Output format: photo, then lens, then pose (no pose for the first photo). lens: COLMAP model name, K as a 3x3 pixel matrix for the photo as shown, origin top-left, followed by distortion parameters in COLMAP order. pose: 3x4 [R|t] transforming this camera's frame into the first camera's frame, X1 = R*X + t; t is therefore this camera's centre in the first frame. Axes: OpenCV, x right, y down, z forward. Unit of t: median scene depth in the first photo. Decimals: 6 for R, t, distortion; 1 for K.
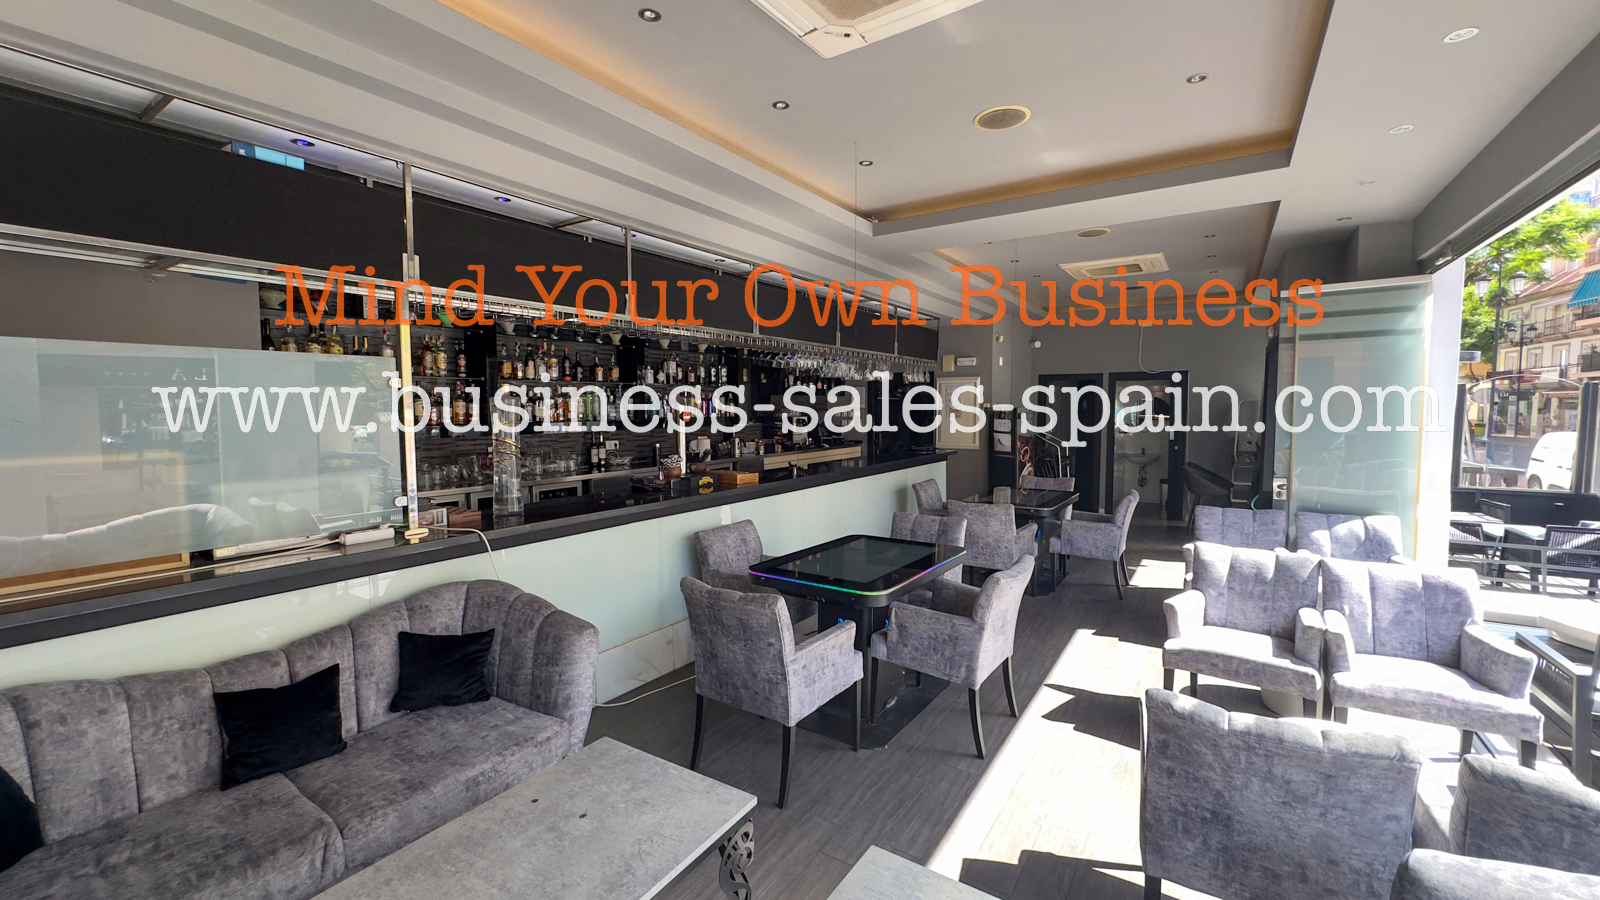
lens RADIAL K [[643.4, 0, 800.4], [0, 643.4, 446.0], [0, 0, 1]] dist [-0.000896, -0.000162]
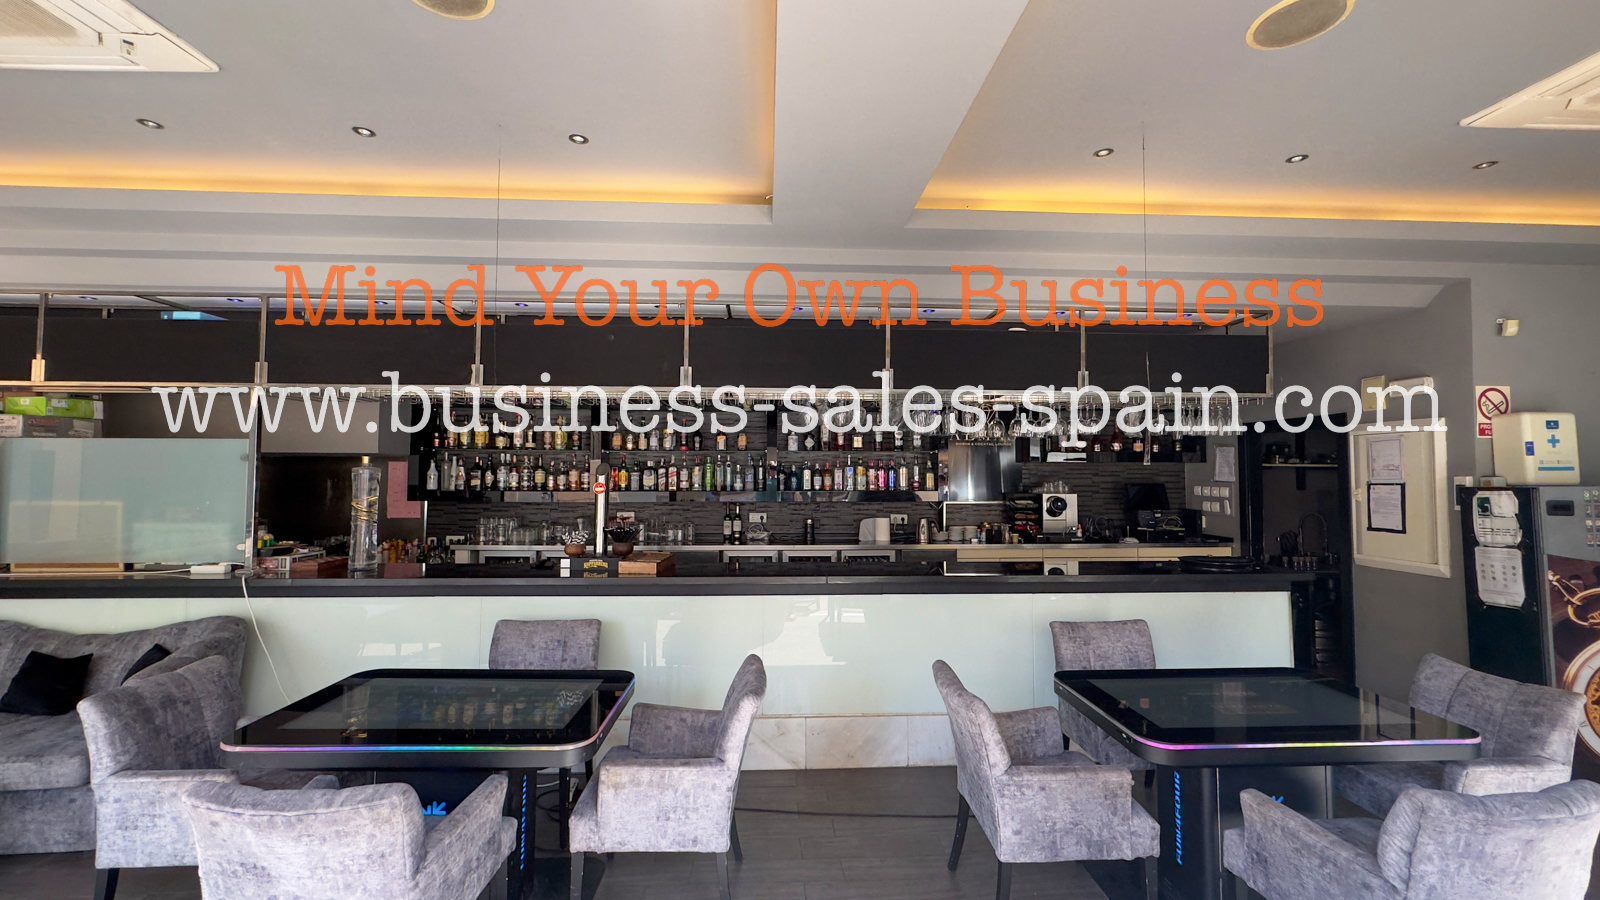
lens RADIAL K [[643.4, 0, 797.7], [0, 643.4, 446.5], [0, 0, 1]] dist [-0.000896, -0.000162]
pose [[0.595010, -0.028312, -0.803220, 0.687729], [-0.055803, 0.995512, -0.076428, -0.050078], [0.801779, 0.090297, 0.590760, 0.682213]]
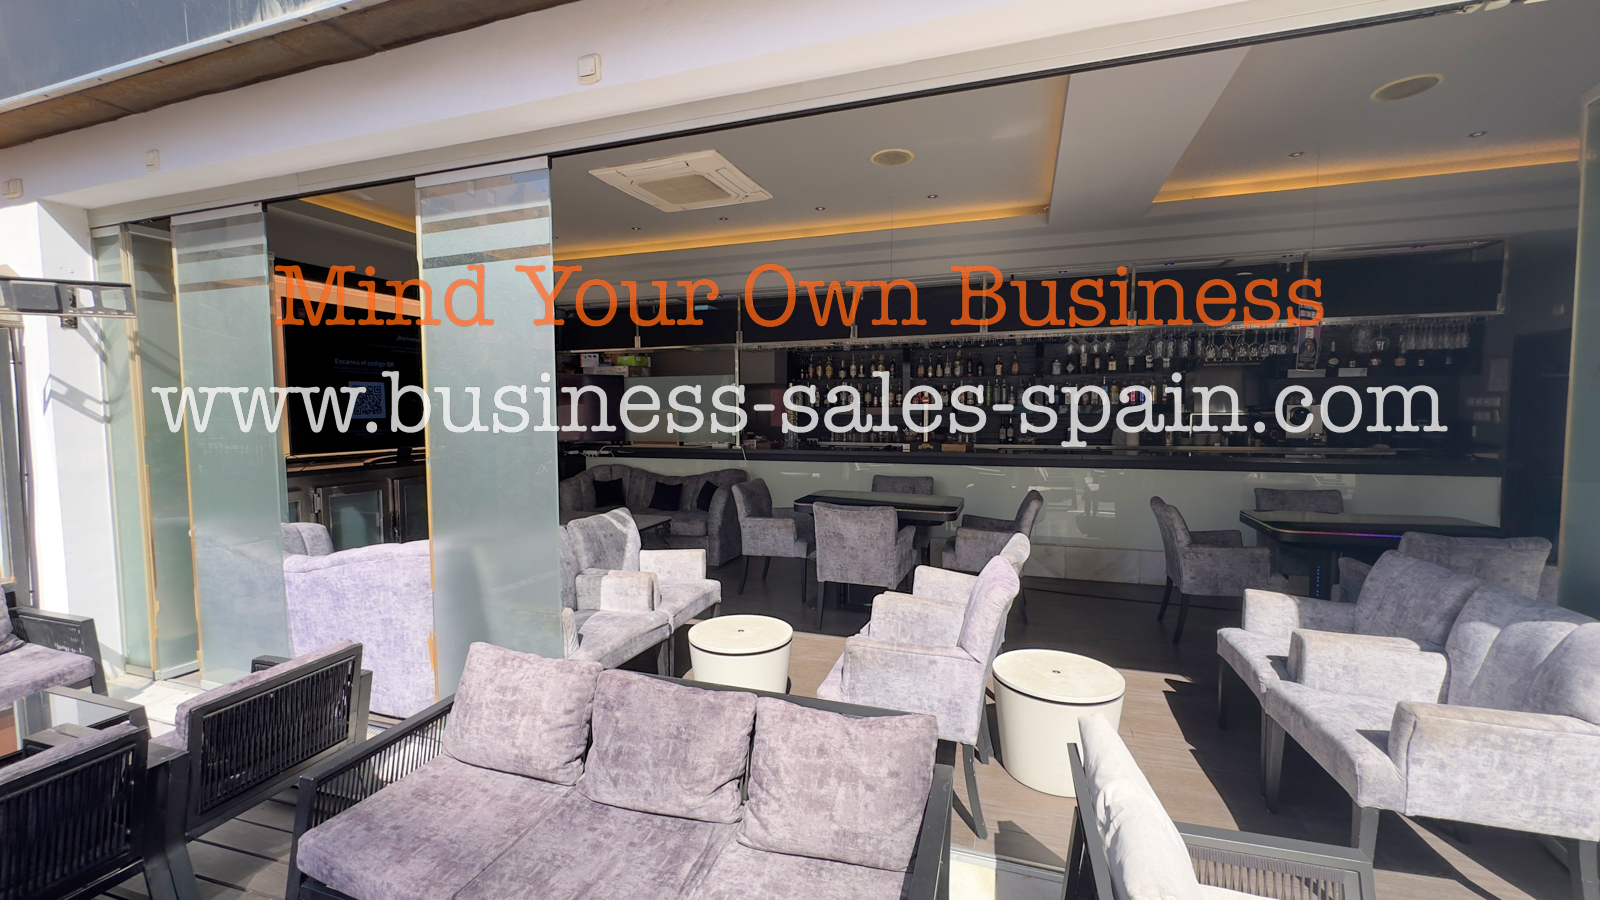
lens RADIAL K [[643.4, 0, 795.1], [0, 643.4, 448.7], [0, 0, 1]] dist [-0.000896, -0.000162]
pose [[0.252204, 0.062958, -0.965624, 1.090880], [-0.054970, 0.997202, 0.050660, 0.004238], [0.966111, 0.040304, 0.254959, 0.370307]]
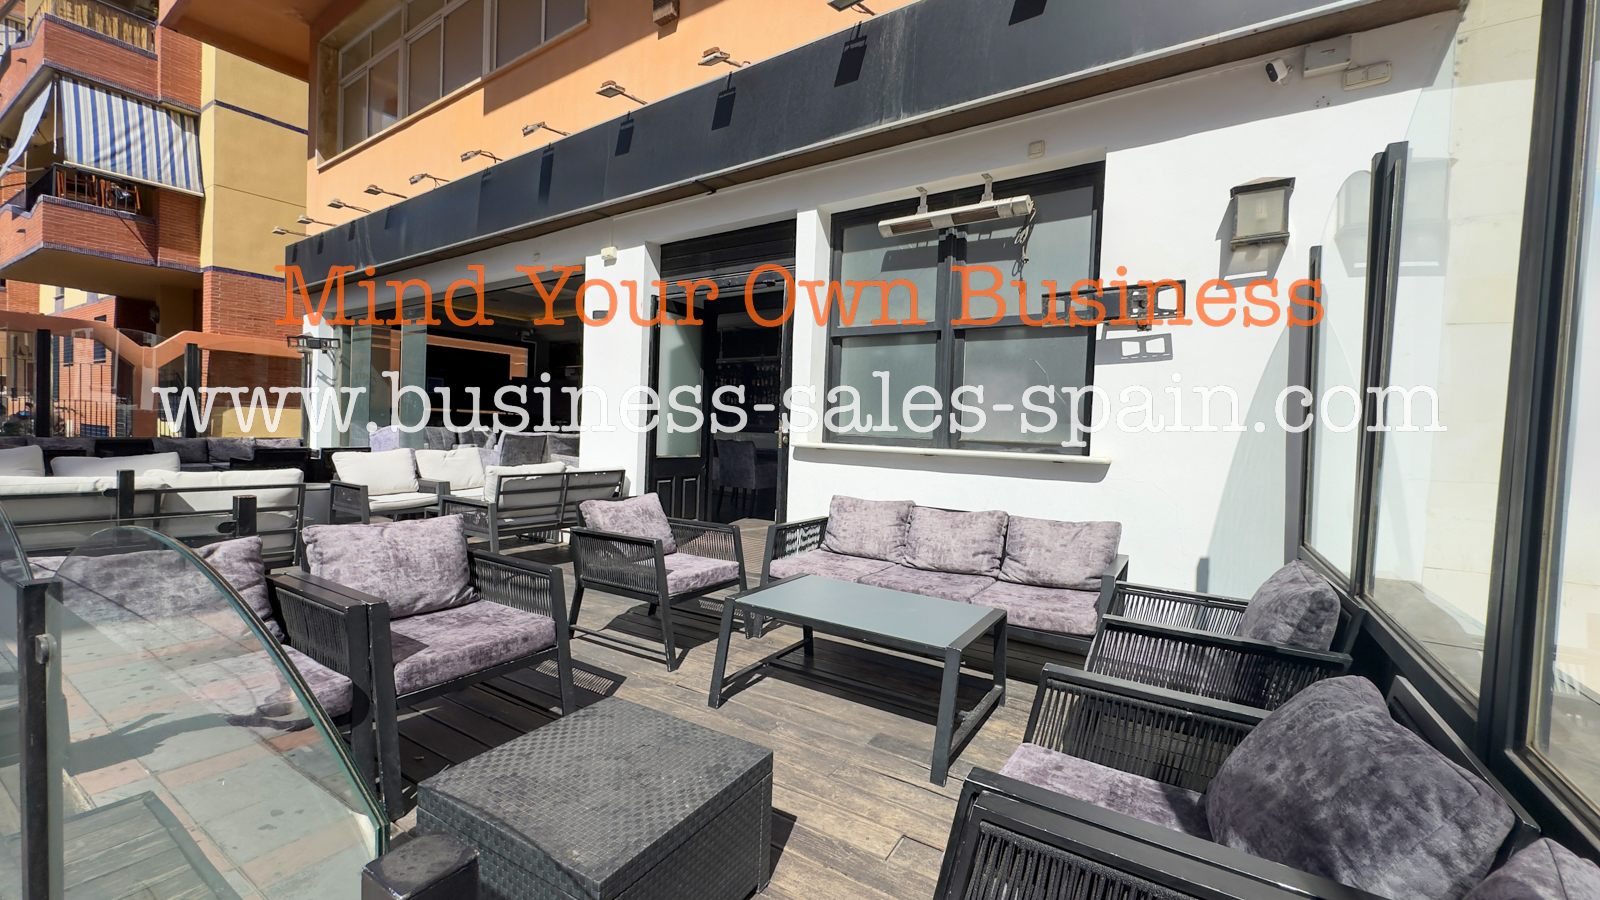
lens RADIAL K [[643.4, 0, 798.5], [0, 643.4, 442.9], [0, 0, 1]] dist [-0.000896, -0.000162]
pose [[-0.024567, 0.023305, -0.999427, 2.292857], [-0.095276, 0.995123, 0.025547, 0.041379], [0.995148, 0.095849, -0.022227, 1.415124]]
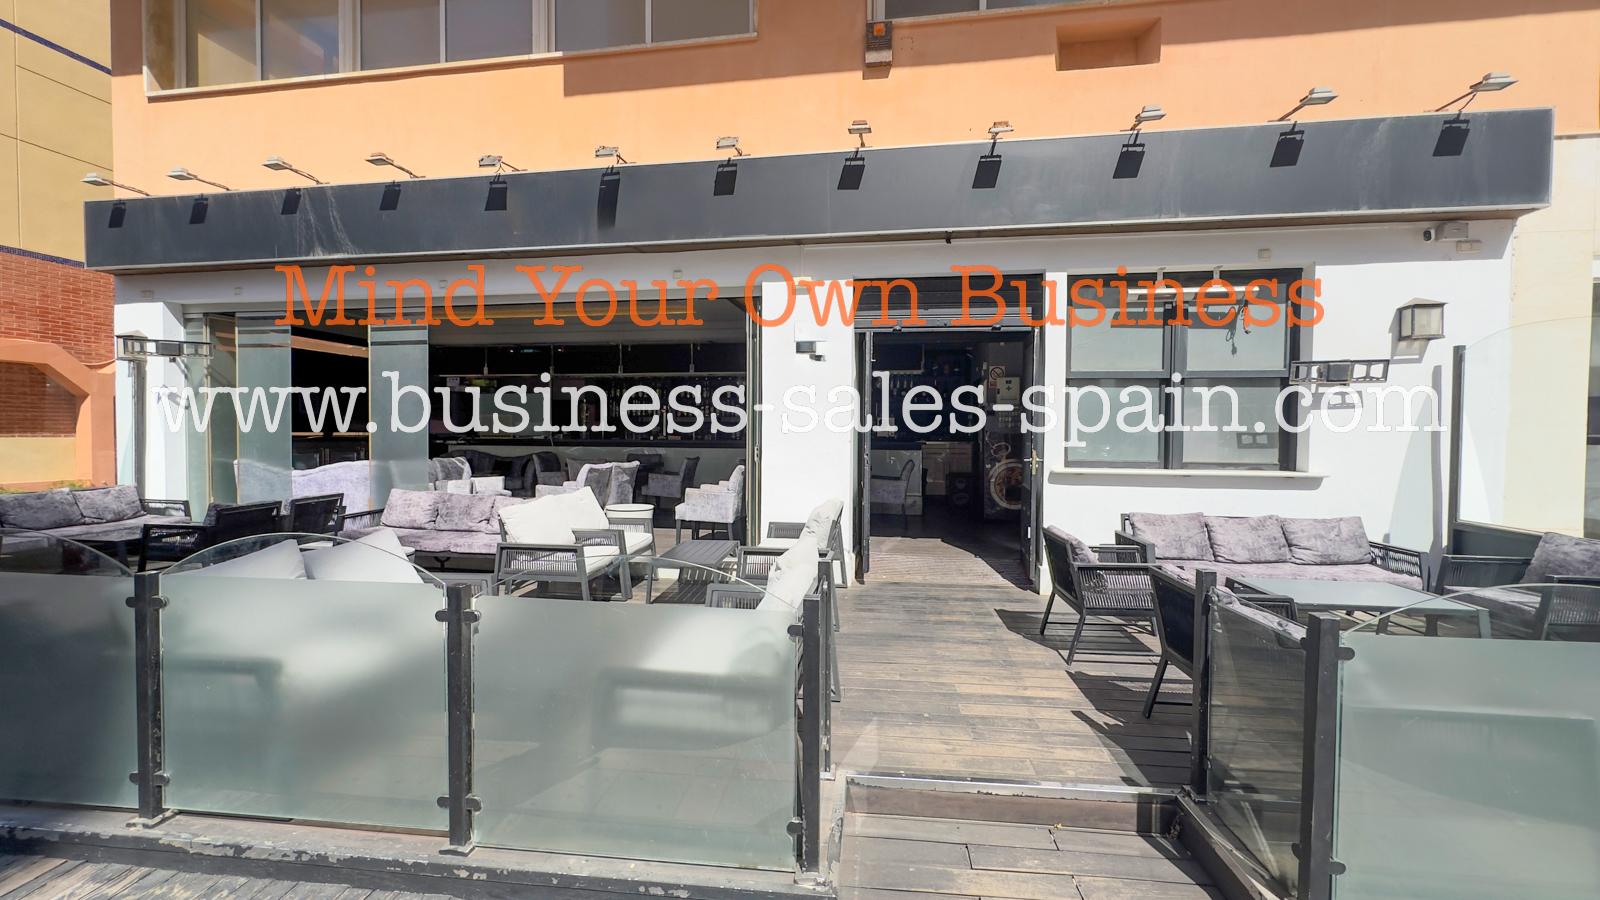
lens RADIAL K [[643.4, 0, 801.7], [0, 643.4, 445.0], [0, 0, 1]] dist [-0.000896, -0.000162]
pose [[0.414168, 0.024168, -0.909879, 2.168576], [-0.063100, 0.998005, -0.002214, 0.054255], [0.908010, 0.058330, 0.414867, 0.479497]]
